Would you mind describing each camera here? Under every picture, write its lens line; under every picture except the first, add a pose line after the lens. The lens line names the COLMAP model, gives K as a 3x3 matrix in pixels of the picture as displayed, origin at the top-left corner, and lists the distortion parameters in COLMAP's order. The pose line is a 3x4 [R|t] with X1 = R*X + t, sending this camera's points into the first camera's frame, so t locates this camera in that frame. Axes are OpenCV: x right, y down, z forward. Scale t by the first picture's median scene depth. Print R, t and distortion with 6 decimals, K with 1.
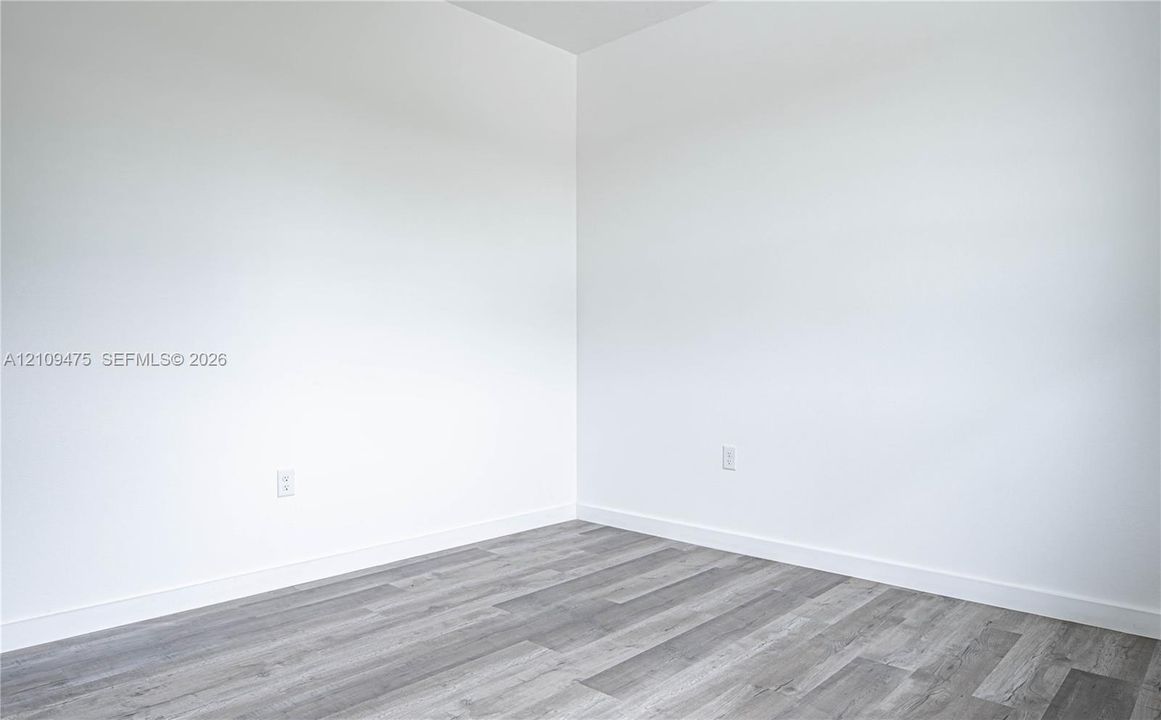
lens RADIAL K [[710.4, 0, 580.3], [0, 710.4, 359.8], [0, 0, 1]] dist [-0.008600, -0.002349]
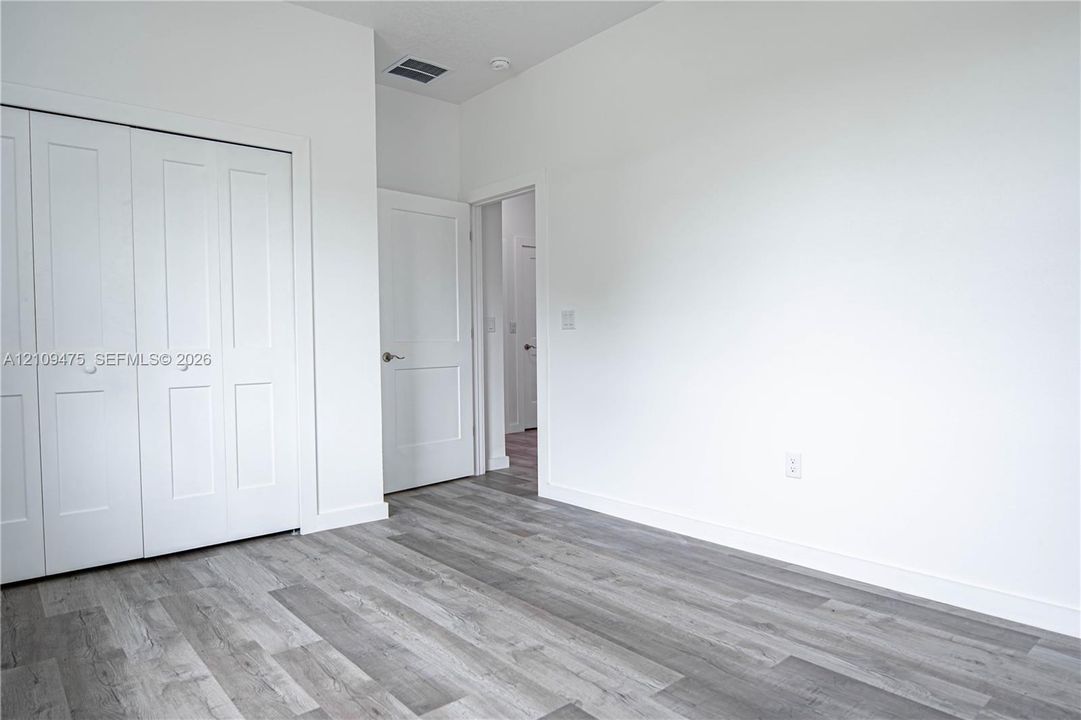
lens RADIAL K [[653.9, 0, 540.5], [0, 653.9, 359.1], [0, 0, 1]] dist [-0.010867, -0.005313]
pose [[-0.093504, 0.028679, -0.995206, 0.651811], [0.004829, 0.999586, 0.028352, -0.013620], [0.995607, -0.002155, -0.093604, 0.813485]]
